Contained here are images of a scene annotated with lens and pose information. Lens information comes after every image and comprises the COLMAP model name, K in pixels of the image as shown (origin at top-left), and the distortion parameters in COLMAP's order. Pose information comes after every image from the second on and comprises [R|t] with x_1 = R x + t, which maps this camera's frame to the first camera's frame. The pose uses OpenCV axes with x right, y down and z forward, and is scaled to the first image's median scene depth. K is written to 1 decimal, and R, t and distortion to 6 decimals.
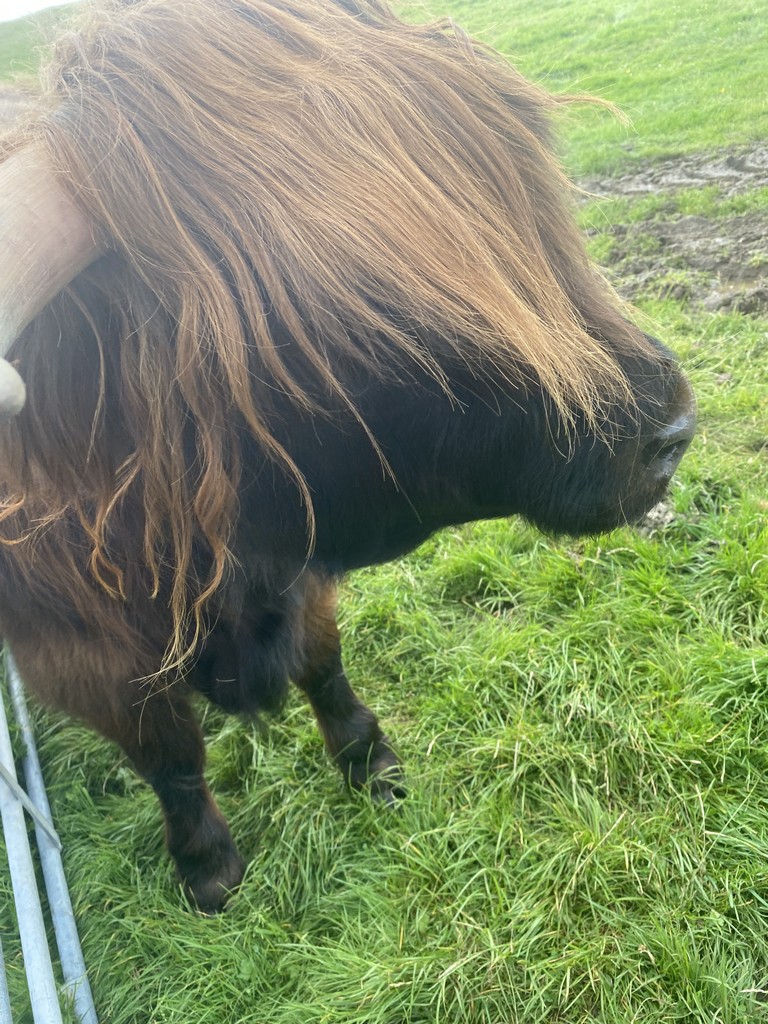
lens RADIAL K [[777.1, 0, 384.0], [0, 777.1, 512.0], [0, 0, 1]] dist [0.004674, -0.006847]
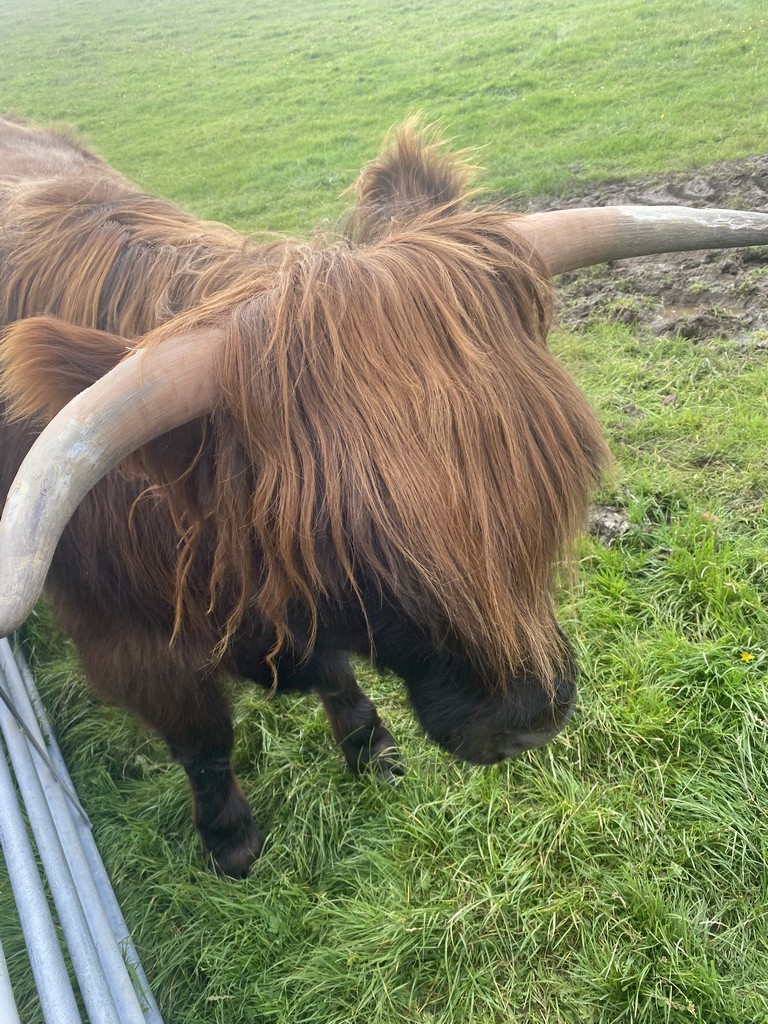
lens RADIAL K [[785.9, 0, 365.4], [0, 785.9, 509.0], [0, 0, 1]] dist [0.001810, -0.002167]
pose [[0.998053, 0.006556, 0.062022, -0.095610], [-0.006536, 0.999978, -0.000535, -0.019710], [-0.062024, 0.000128, 0.998075, -0.132395]]
